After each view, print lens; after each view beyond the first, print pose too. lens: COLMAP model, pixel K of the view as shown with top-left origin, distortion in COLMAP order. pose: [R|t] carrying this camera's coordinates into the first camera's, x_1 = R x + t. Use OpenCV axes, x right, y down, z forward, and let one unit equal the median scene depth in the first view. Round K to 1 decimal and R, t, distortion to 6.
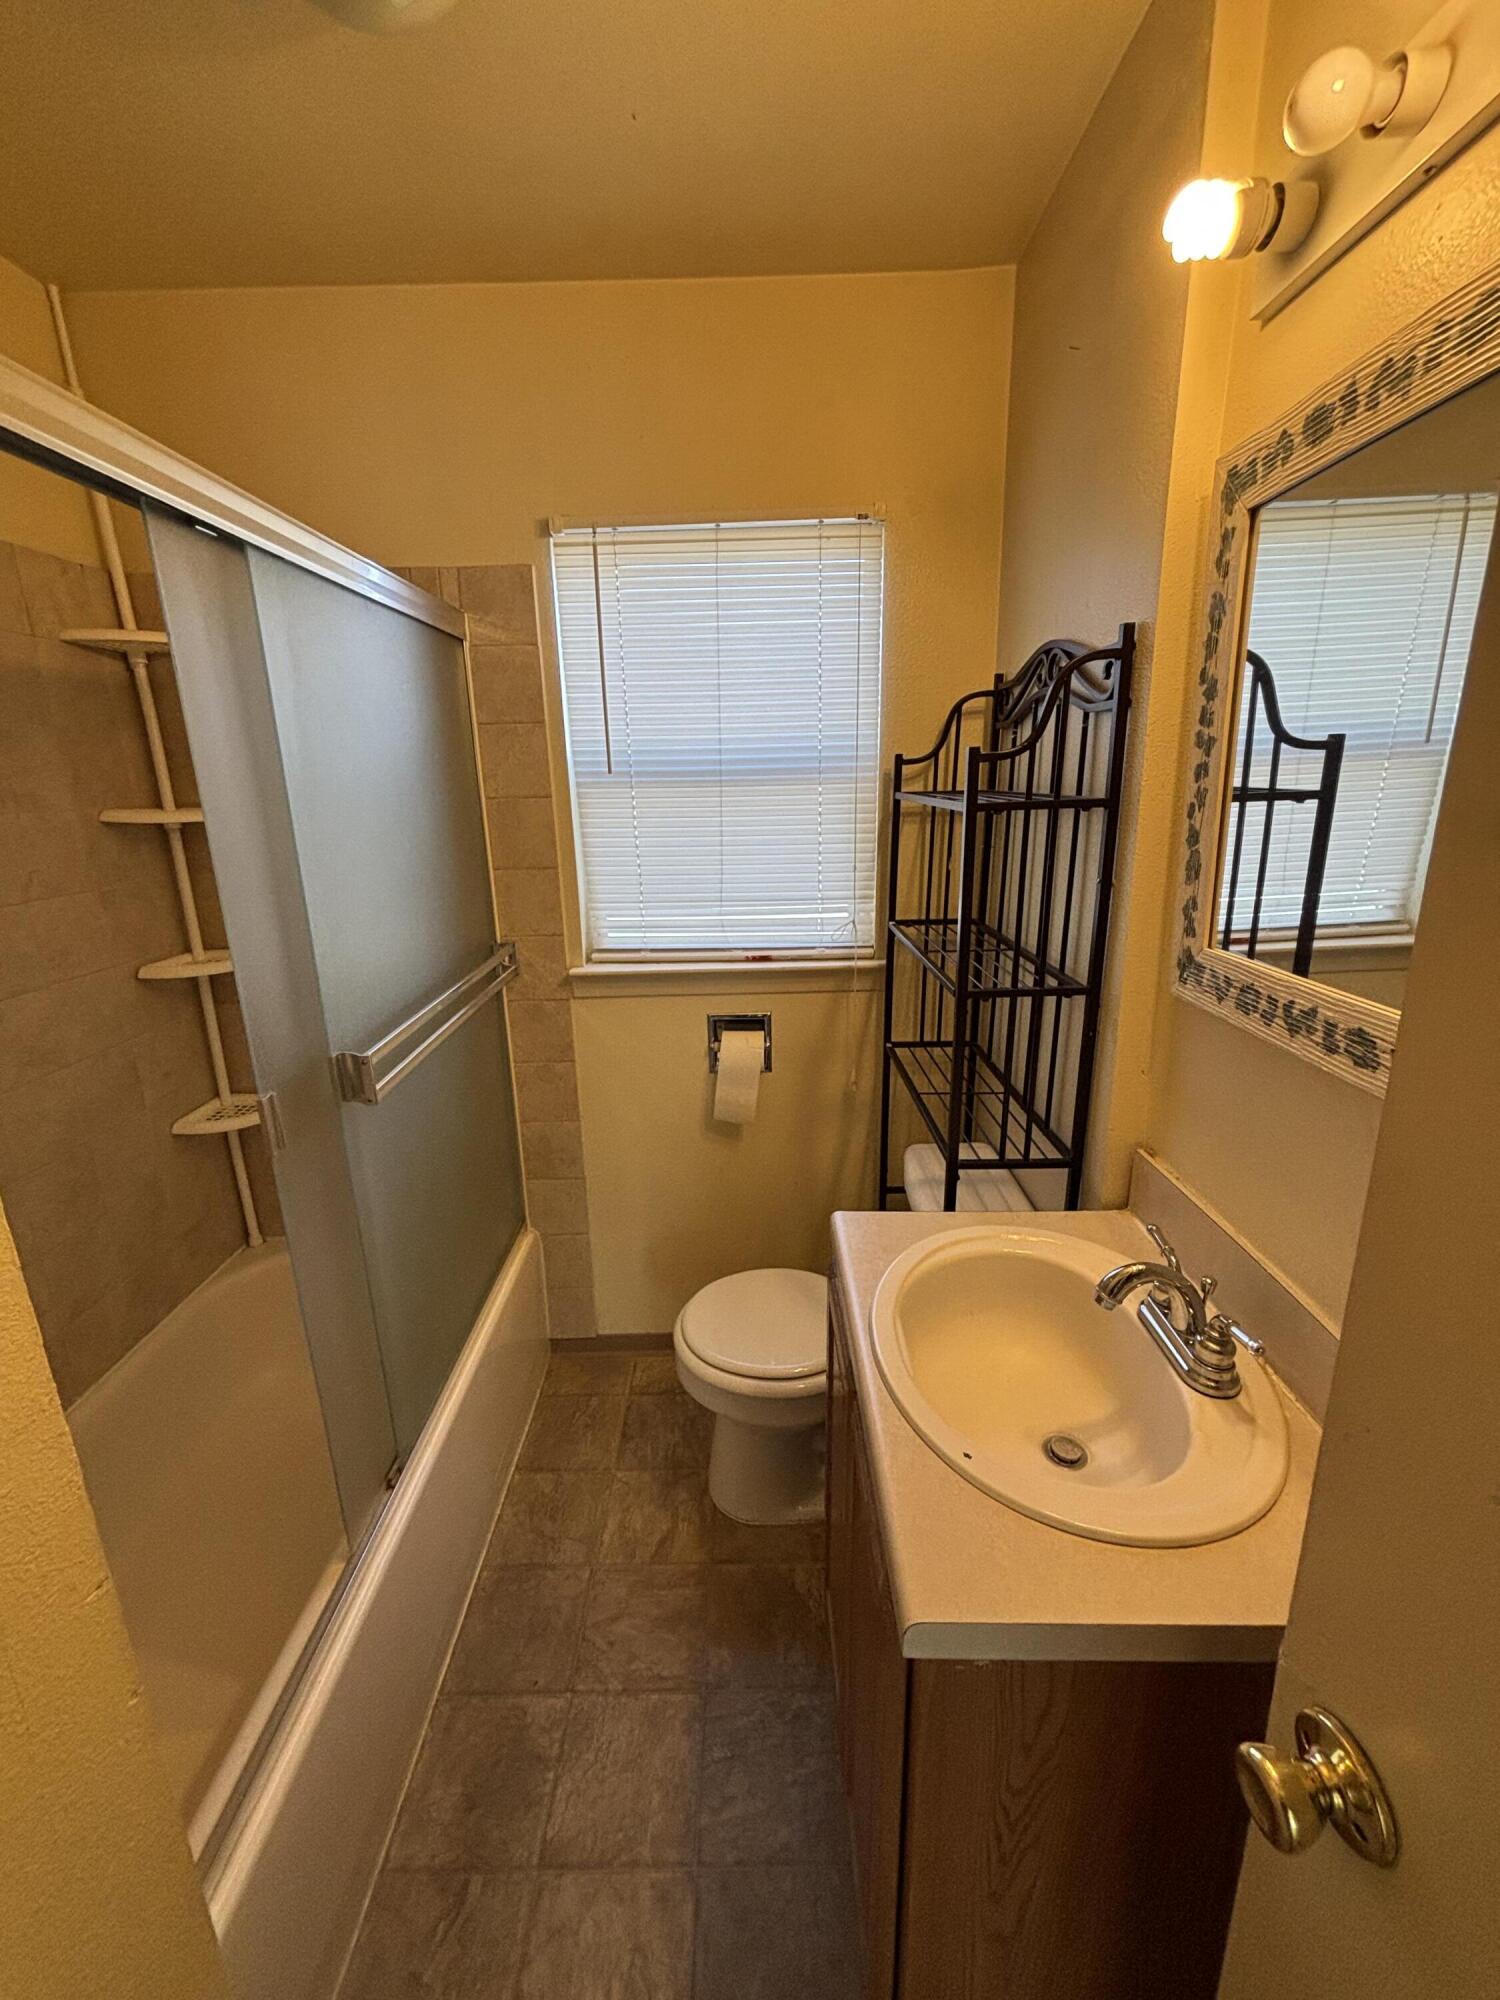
lens RADIAL K [[802.3, 0, 755.8], [0, 802.3, 991.2], [0, 0, 1]] dist [0.002267, -0.001622]
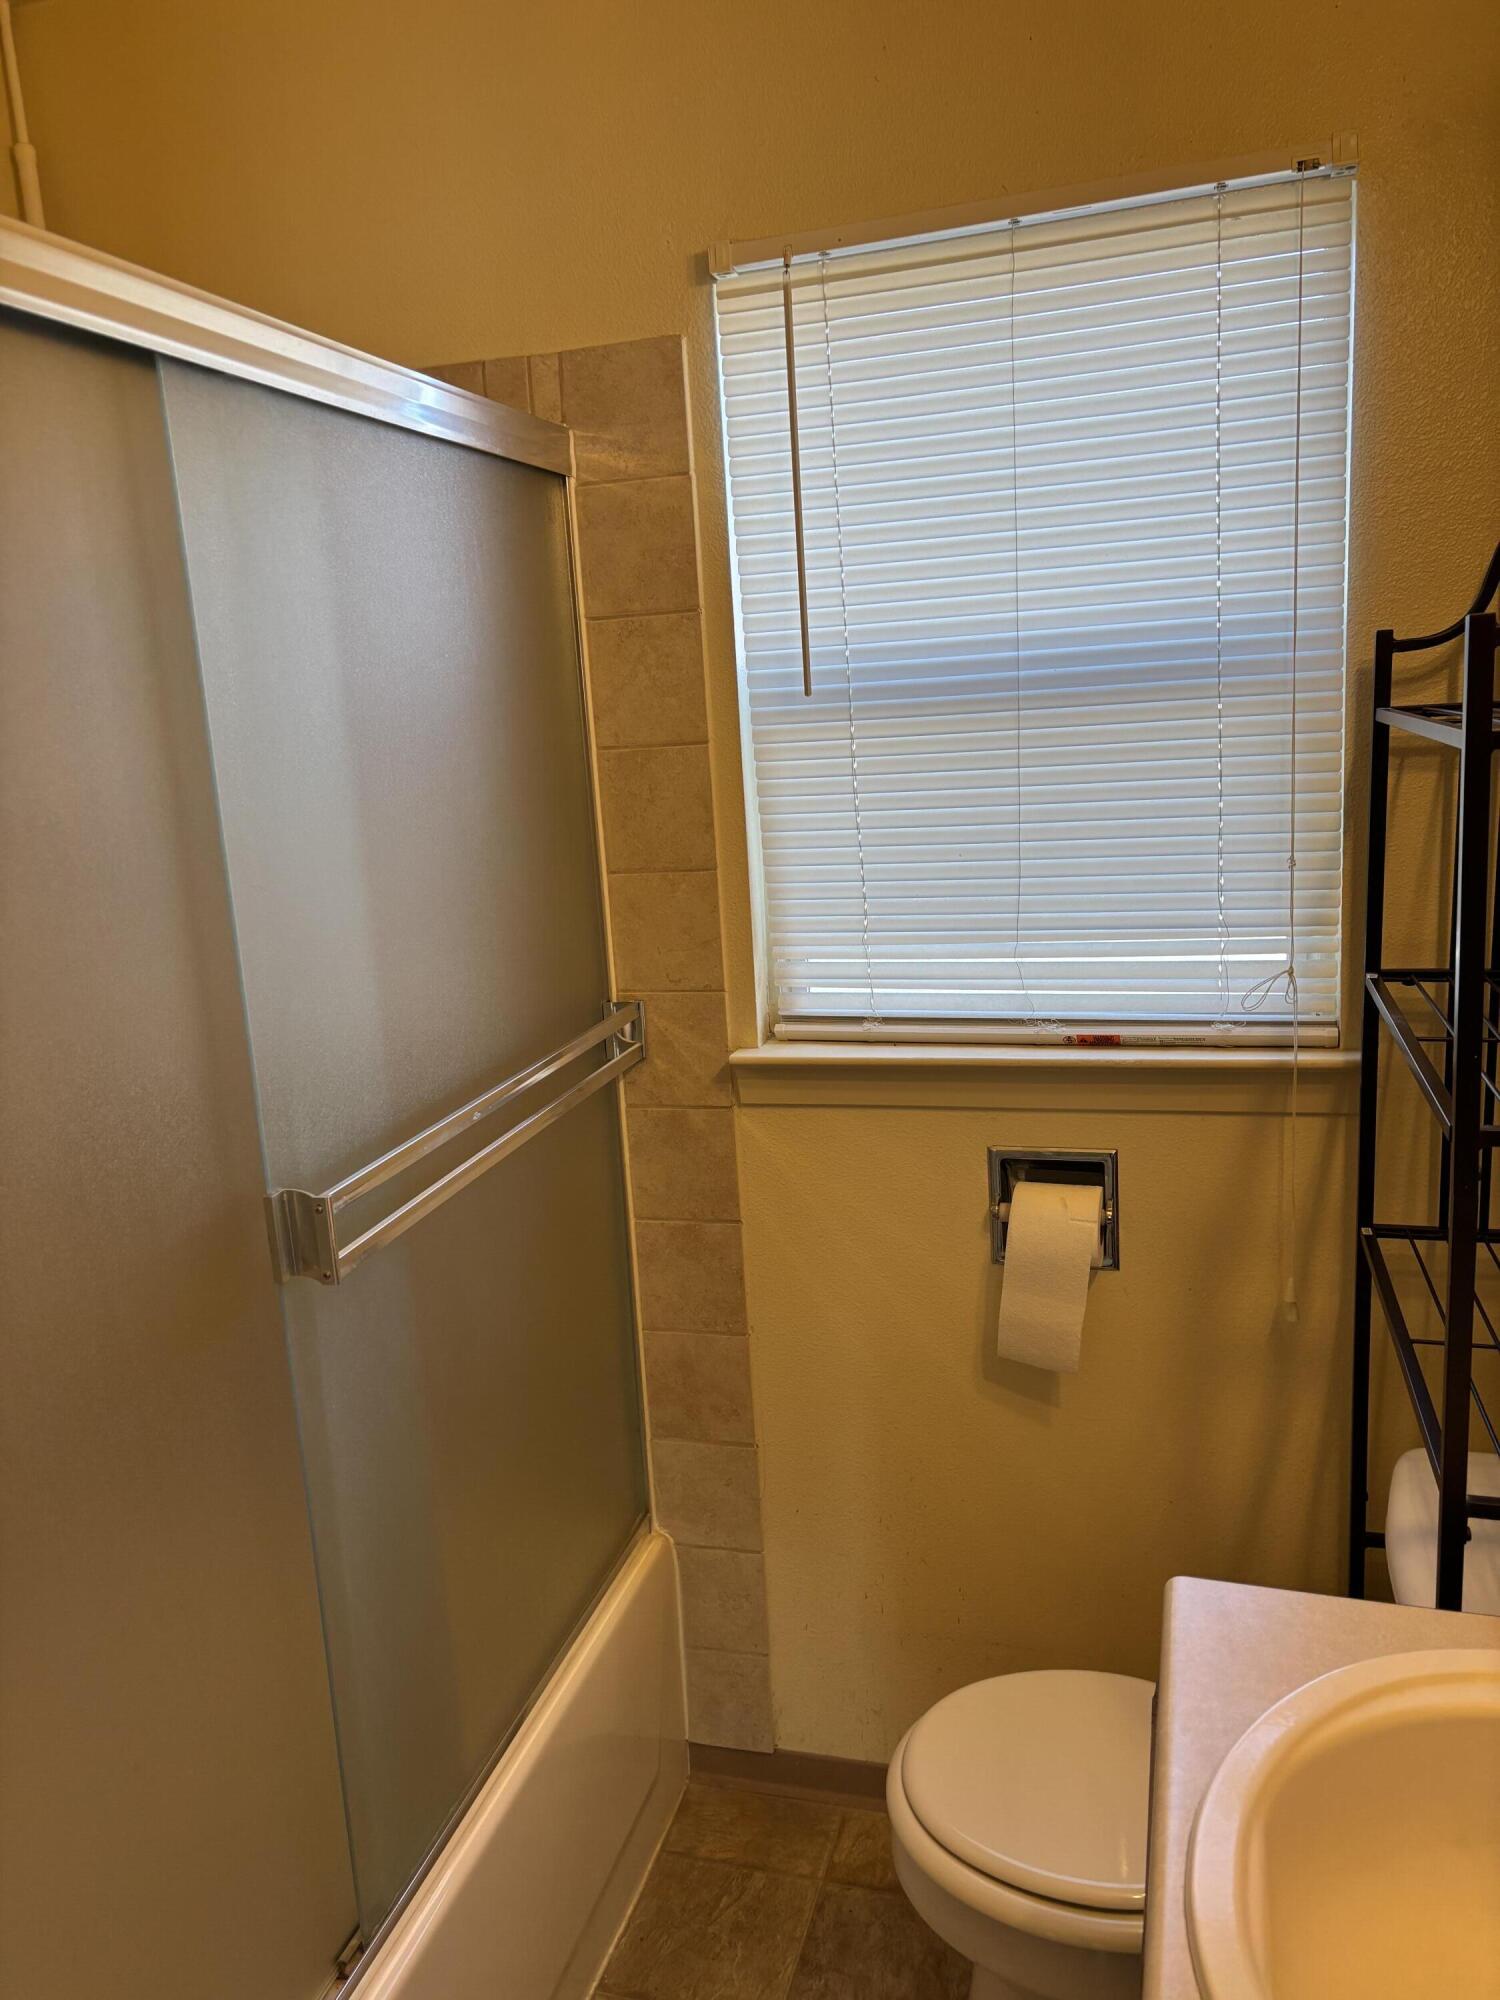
lens RADIAL K [[1518.4, 0, 747.2], [0, 1518.4, 1000.5], [0, 0, 1]] dist [0.038203, -0.033961]
pose [[0.954850, 0.018760, -0.296496, 0.084643], [-0.035145, 0.998129, -0.050030, -0.011569], [0.295003, 0.058192, 0.953723, 0.016551]]
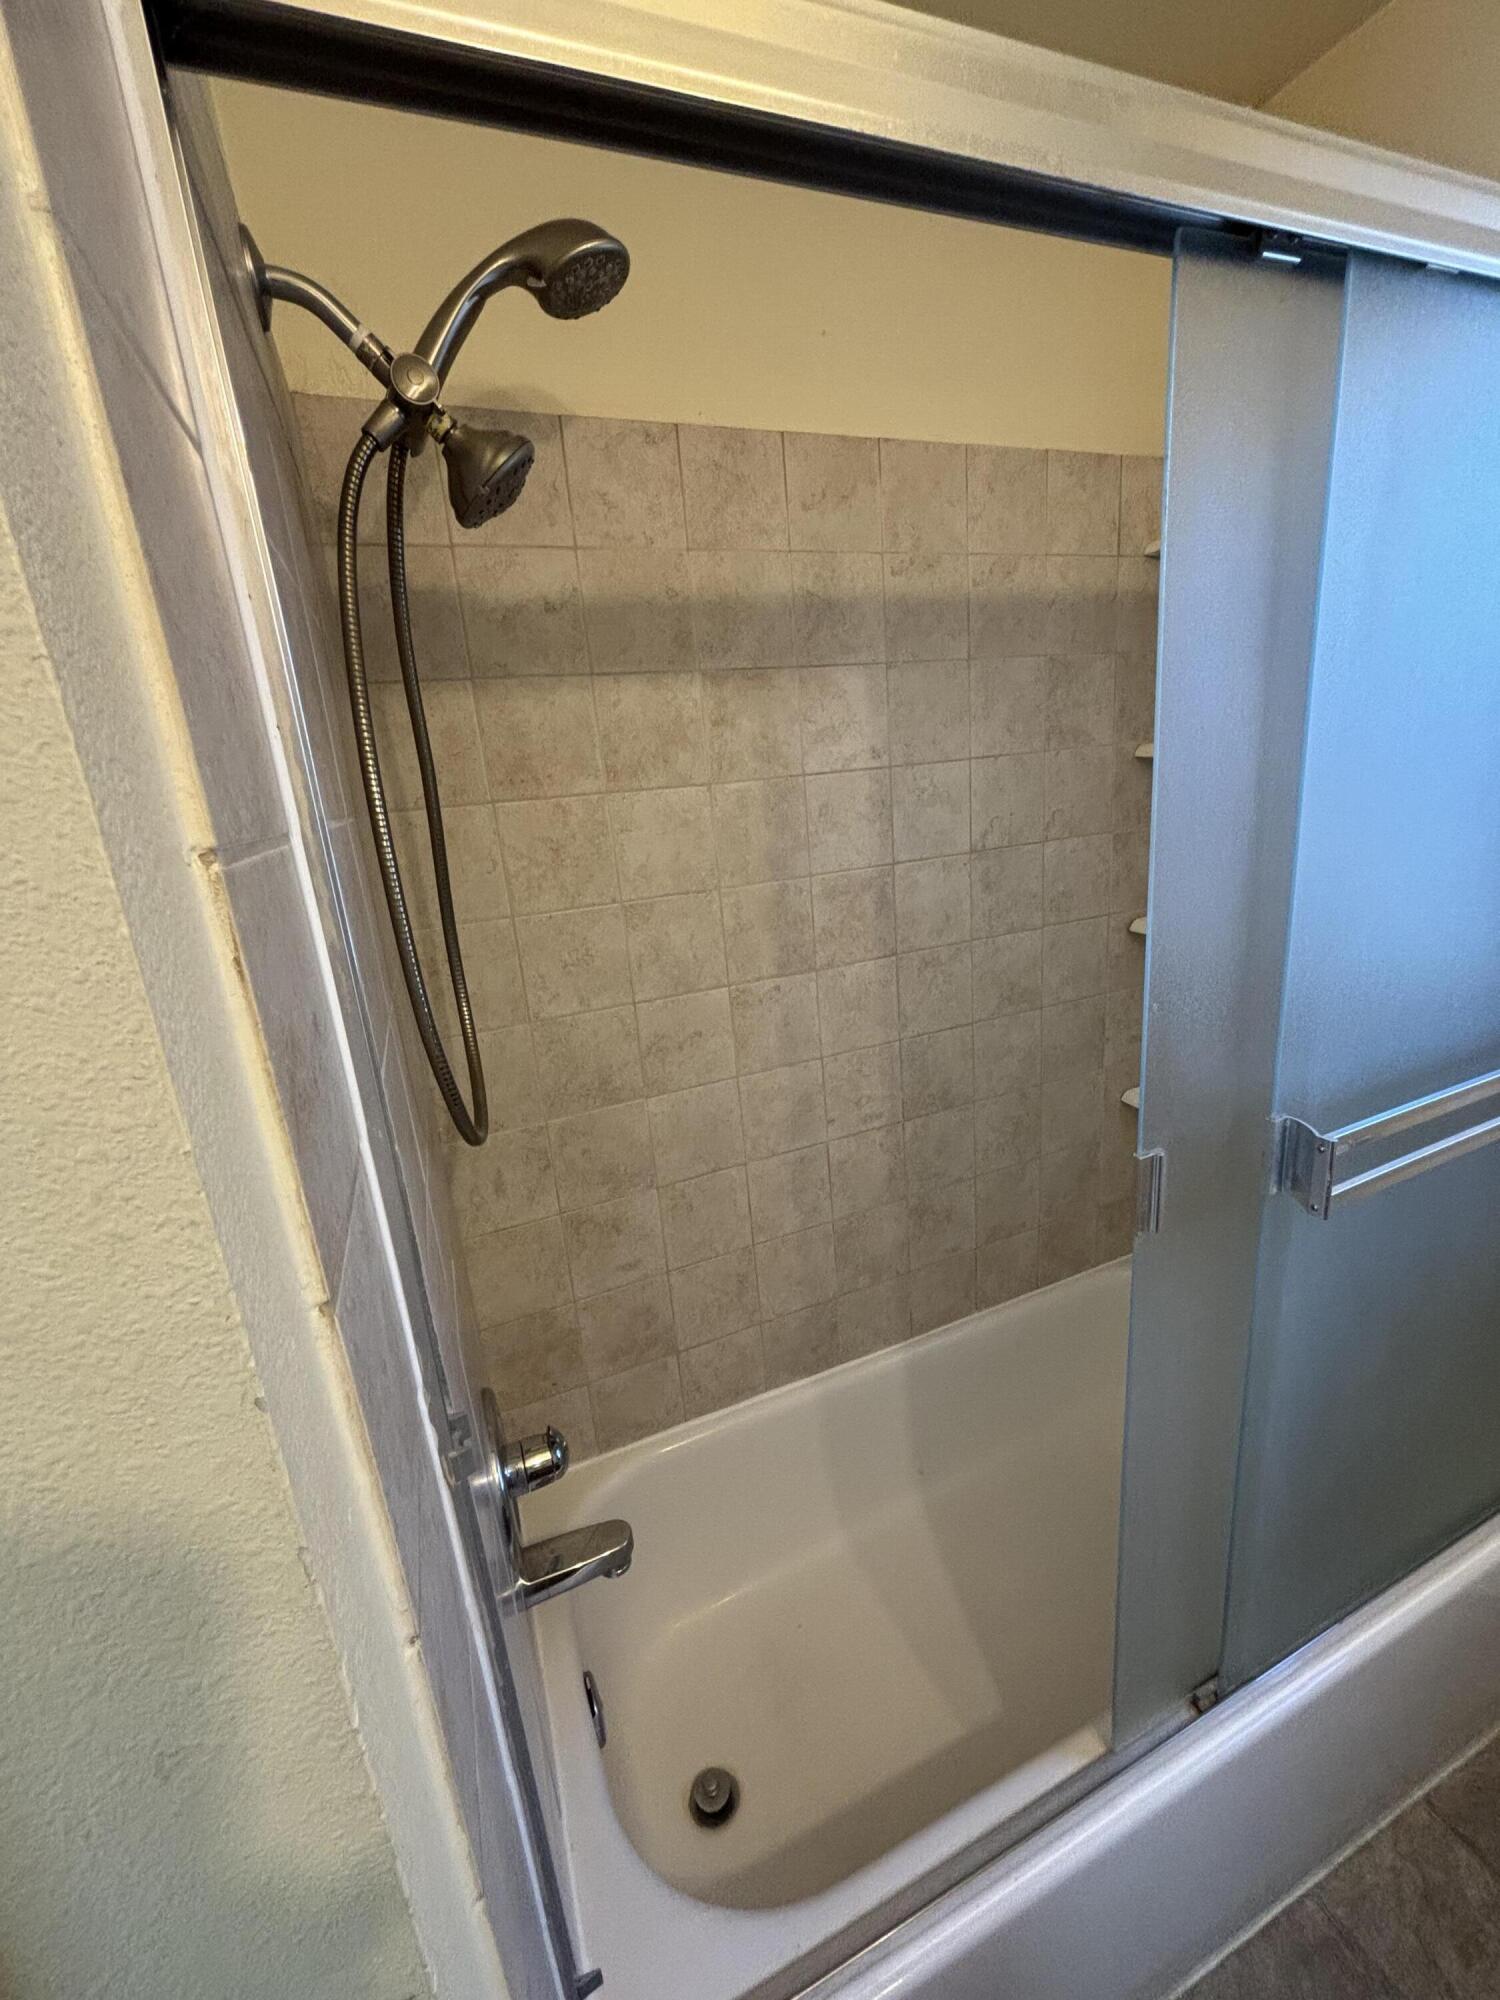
lens RADIAL K [[802.3, 0, 755.9], [0, 802.3, 983.2], [0, 0, 1]] dist [0.002267, -0.001622]
pose [[0.374652, 0.230101, -0.898159, -0.081520], [-0.171543, 0.969193, 0.176743, -0.041966], [0.911158, 0.087856, 0.402582, 0.220209]]
